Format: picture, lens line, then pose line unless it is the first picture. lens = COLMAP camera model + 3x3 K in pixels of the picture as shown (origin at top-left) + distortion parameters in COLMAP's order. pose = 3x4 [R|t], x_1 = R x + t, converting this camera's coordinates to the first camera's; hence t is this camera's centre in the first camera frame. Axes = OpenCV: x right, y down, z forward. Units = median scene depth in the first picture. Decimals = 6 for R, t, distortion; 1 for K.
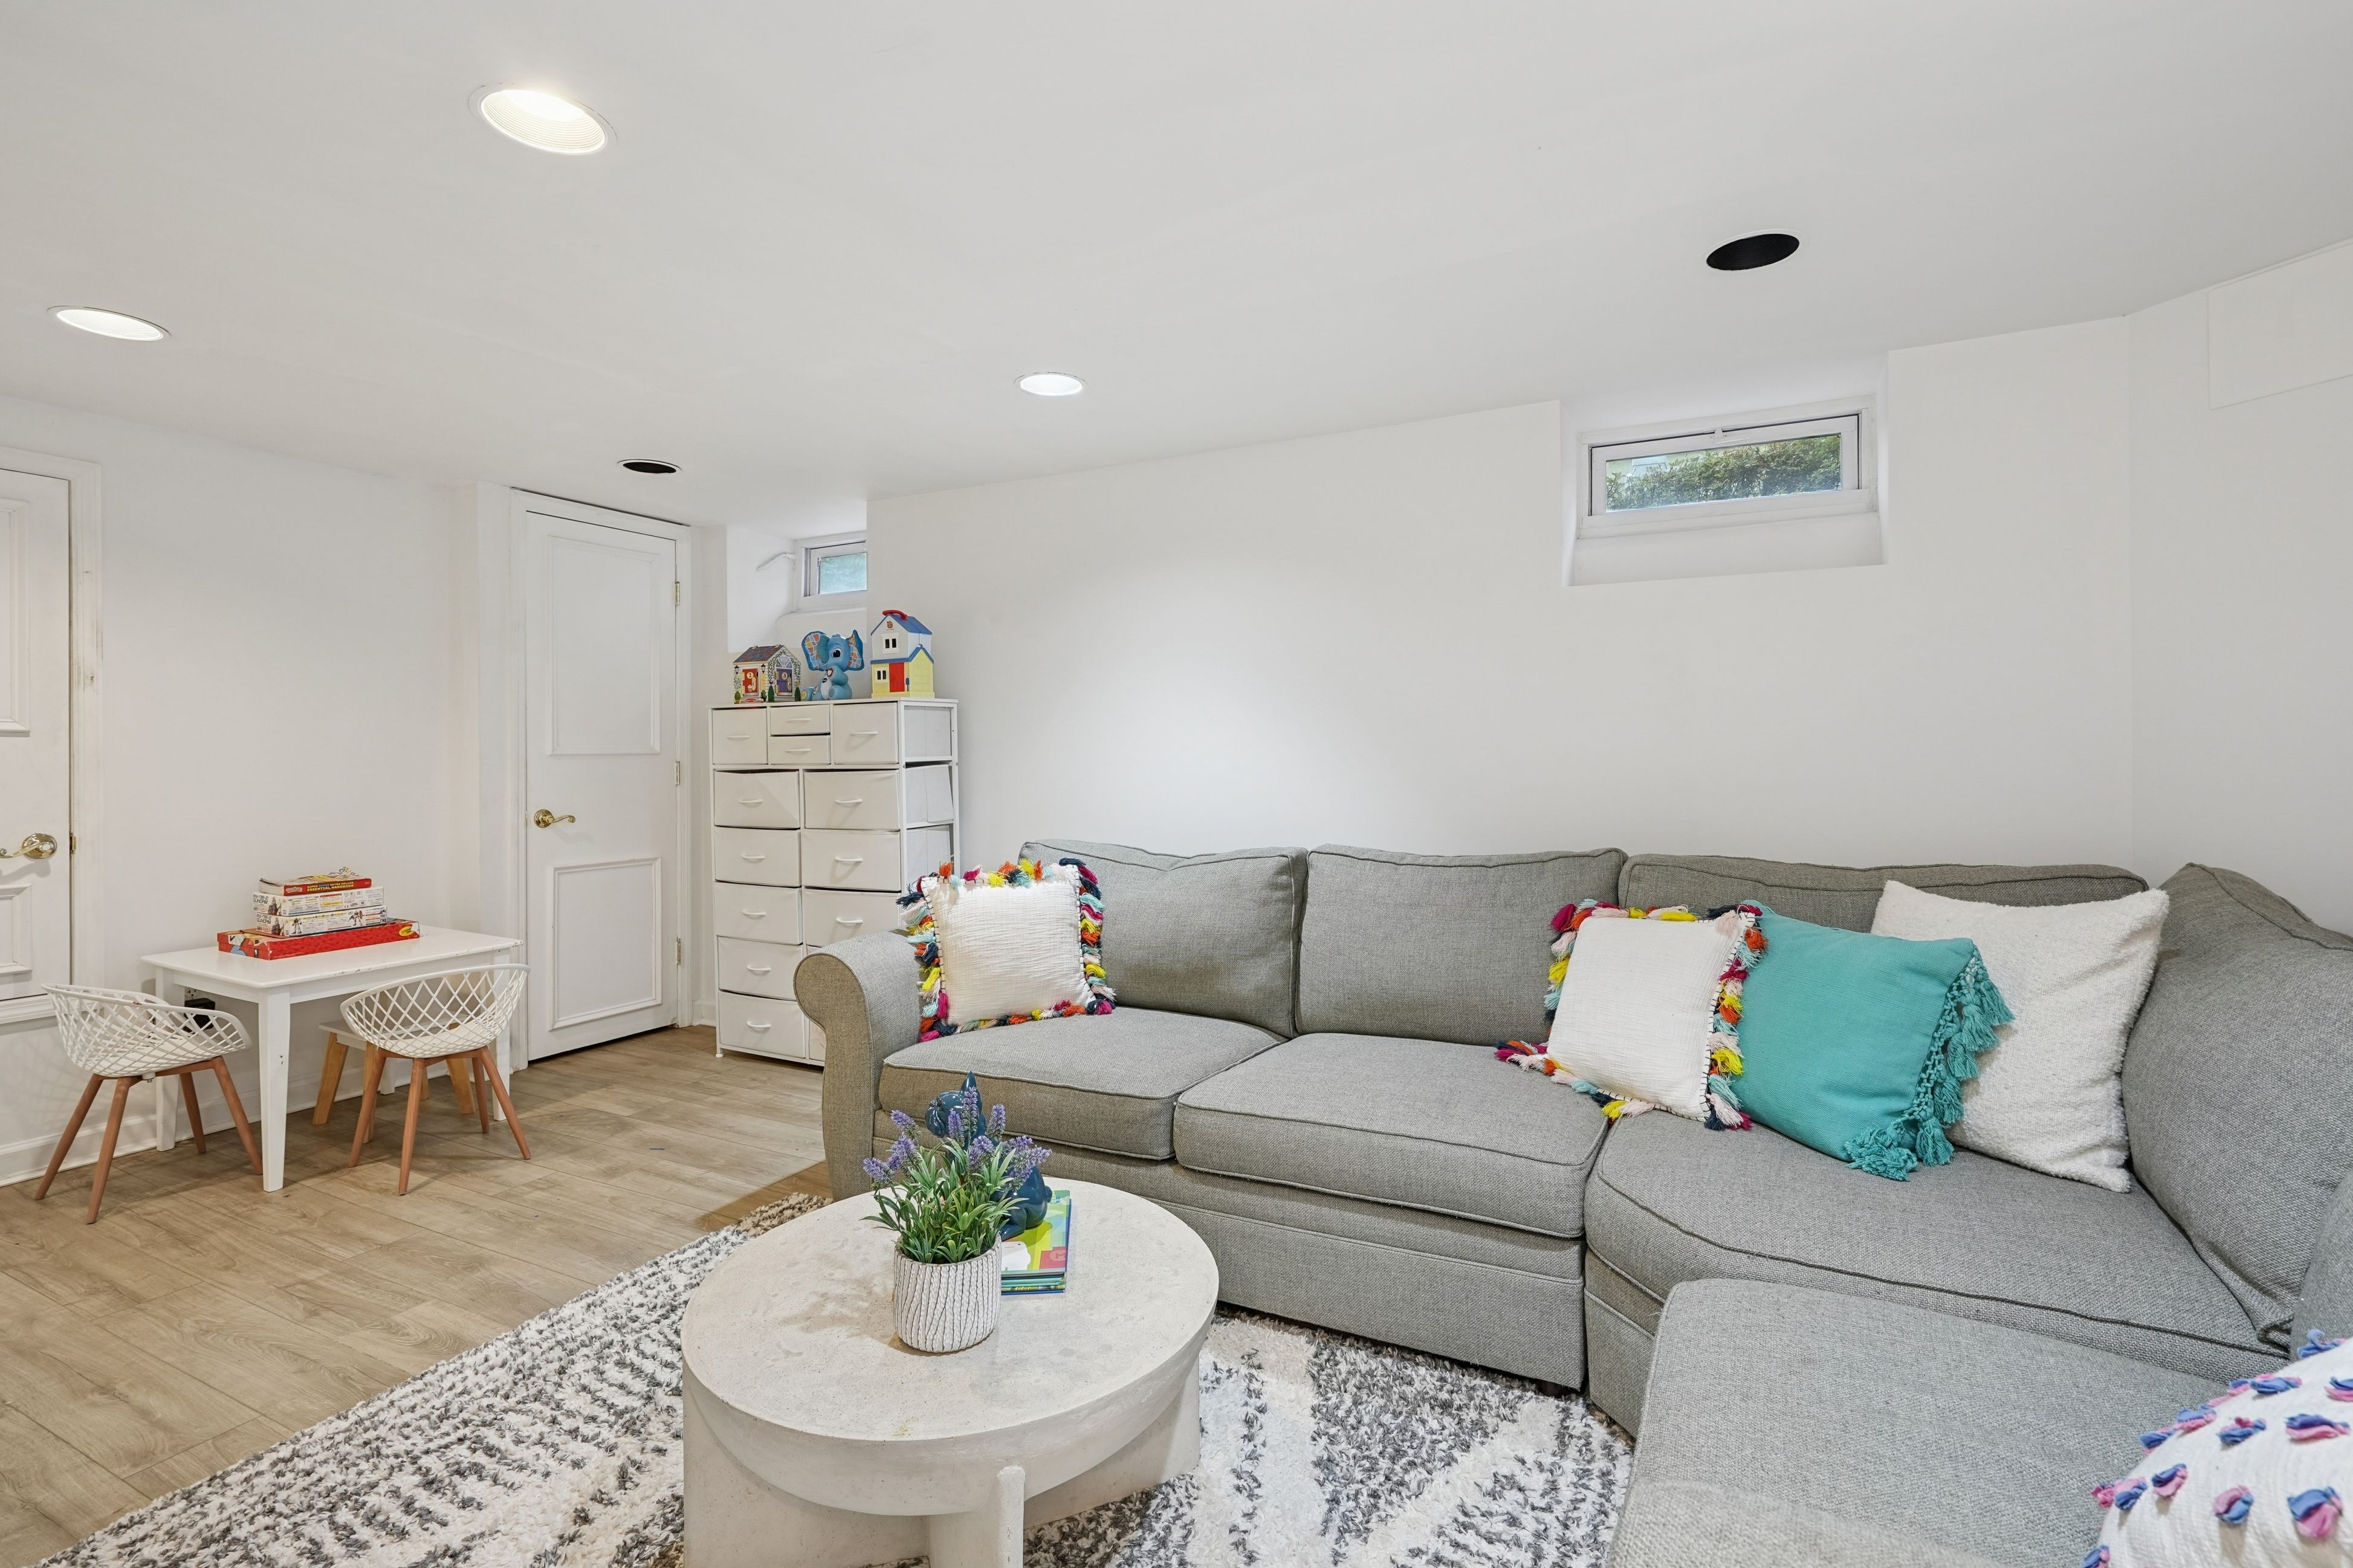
lens RADIAL K [[1076.6, 0, 1183.8], [0, 1076.6, 772.6], [0, 0, 1]] dist [-0.001788, 0.000402]
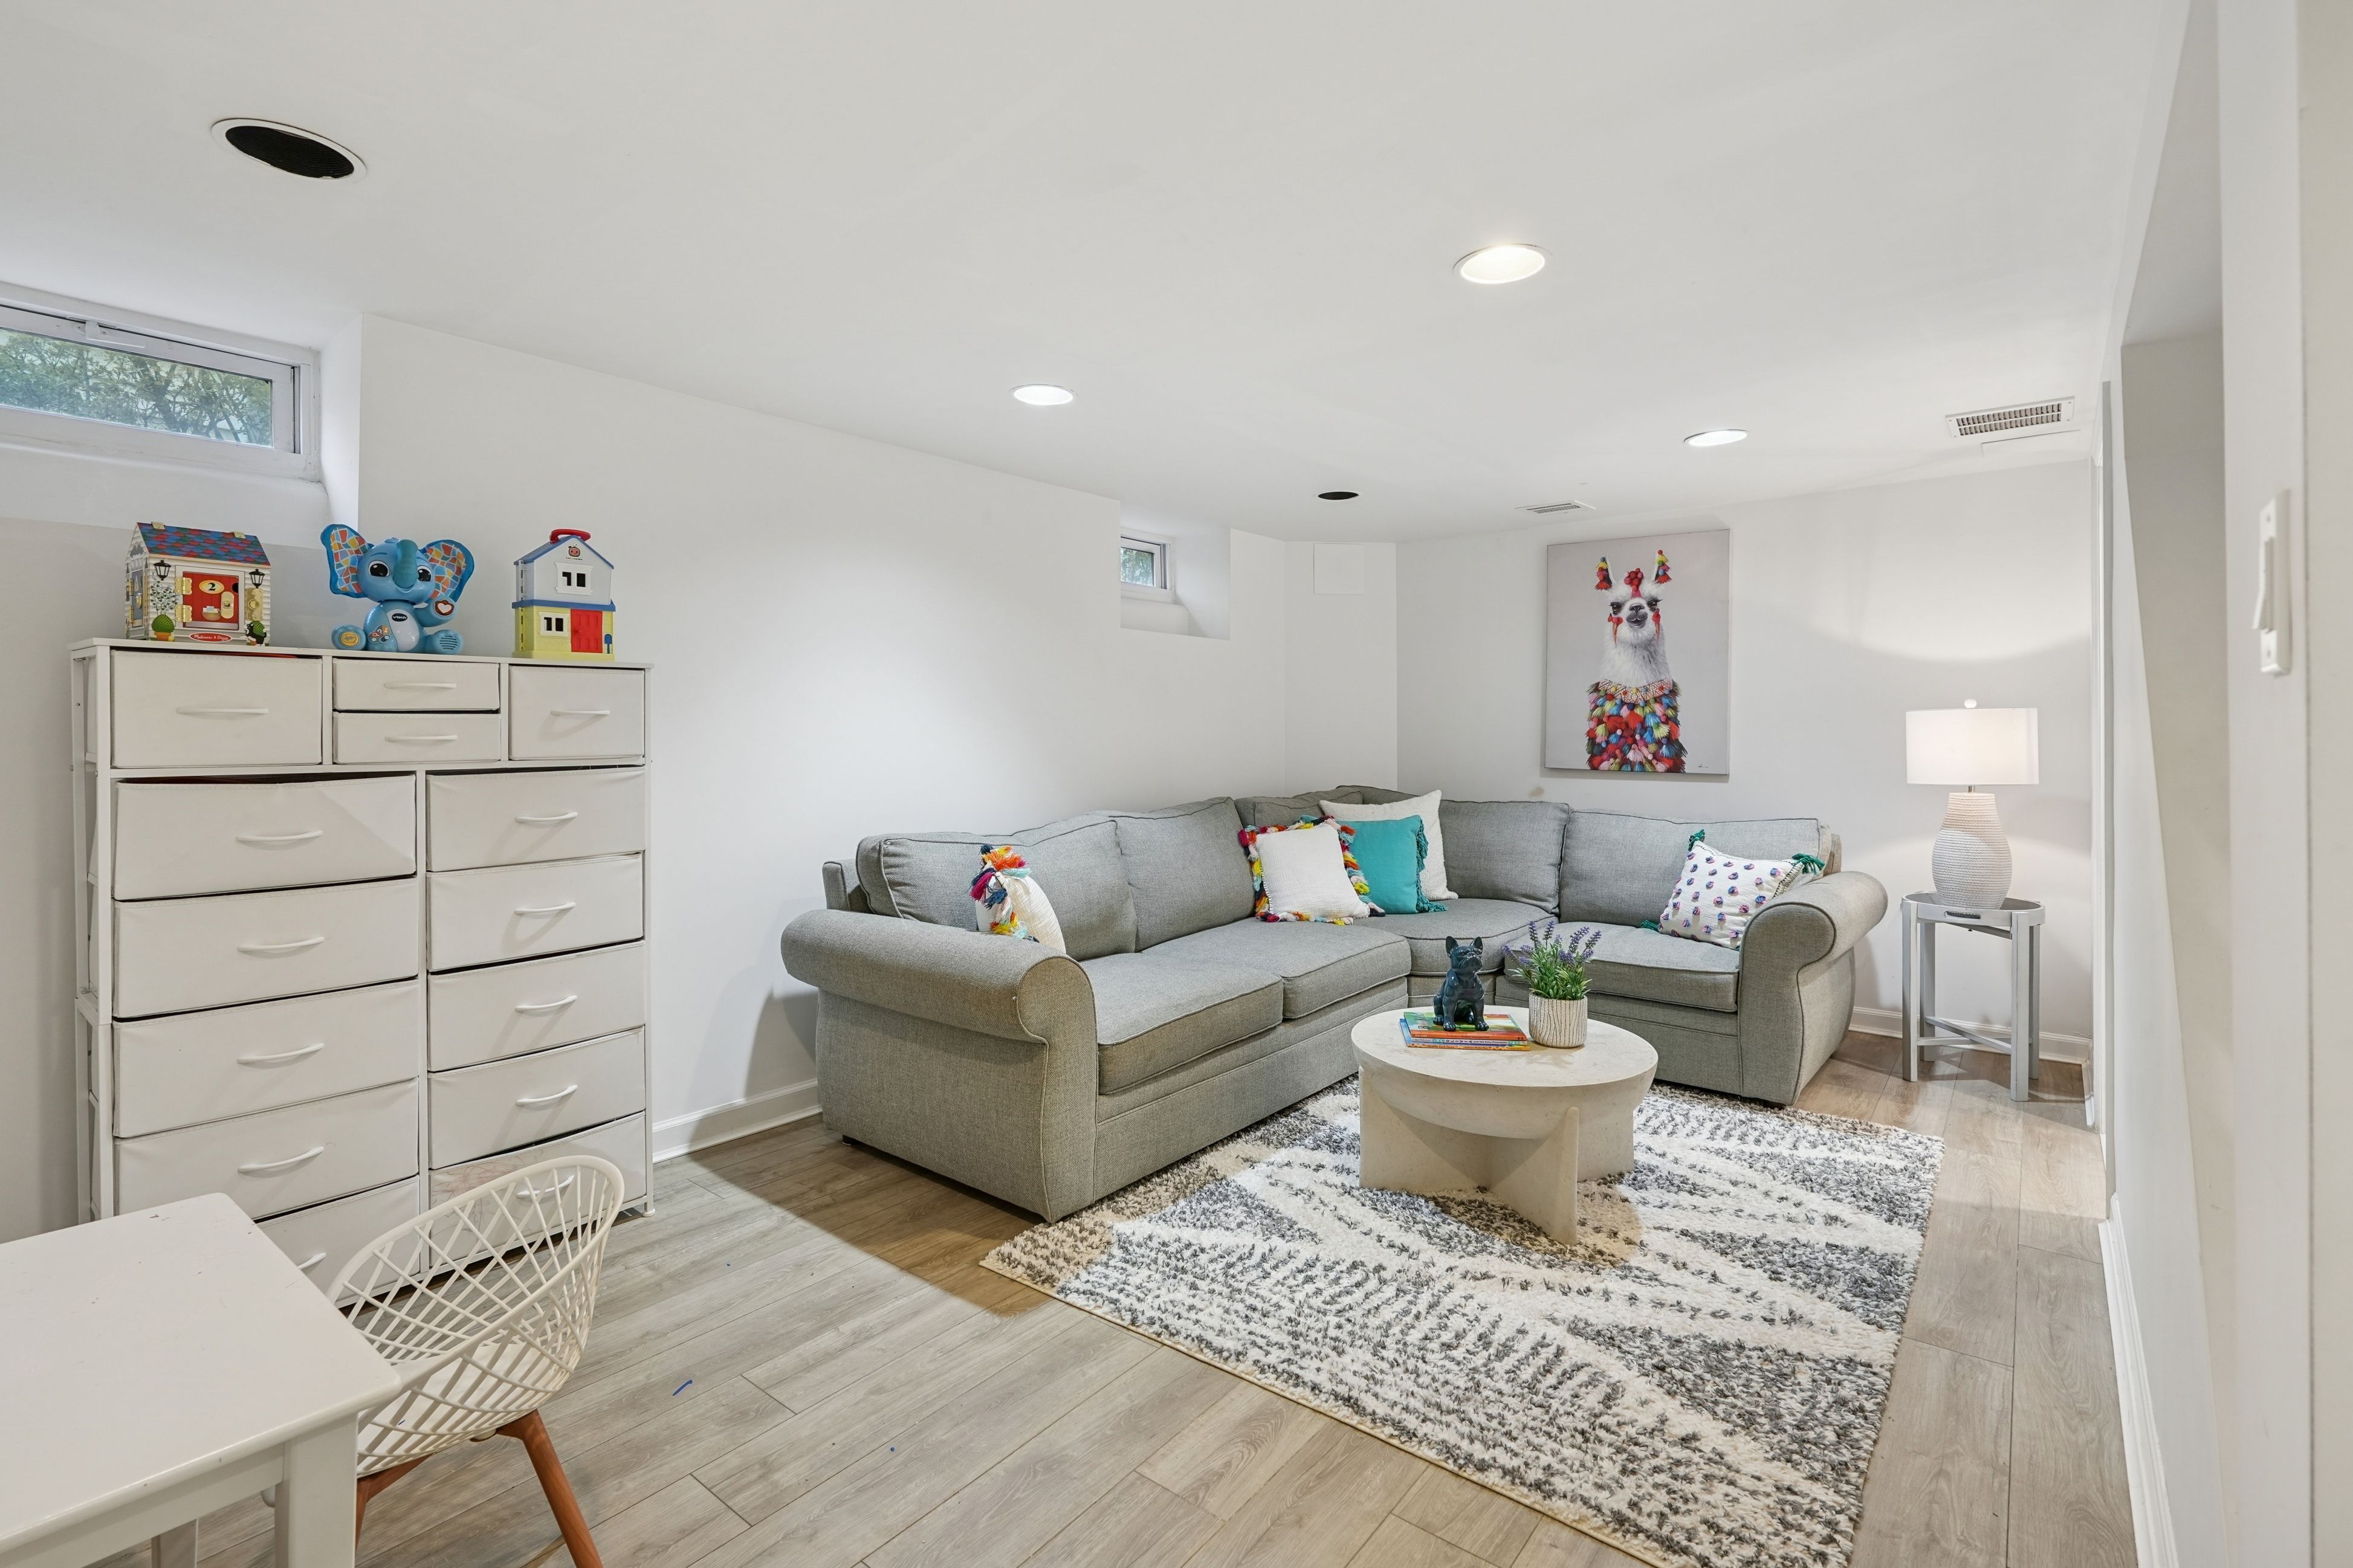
lens RADIAL K [[1076.6, 0, 1217.6], [0, 1076.6, 731.3], [0, 0, 1]] dist [-0.001788, 0.000402]
pose [[0.177737, 0.001656, 0.984077, -1.108821], [0.010393, 0.999940, -0.003560, -0.023049], [-0.984023, 0.010860, 0.177709, 0.619466]]
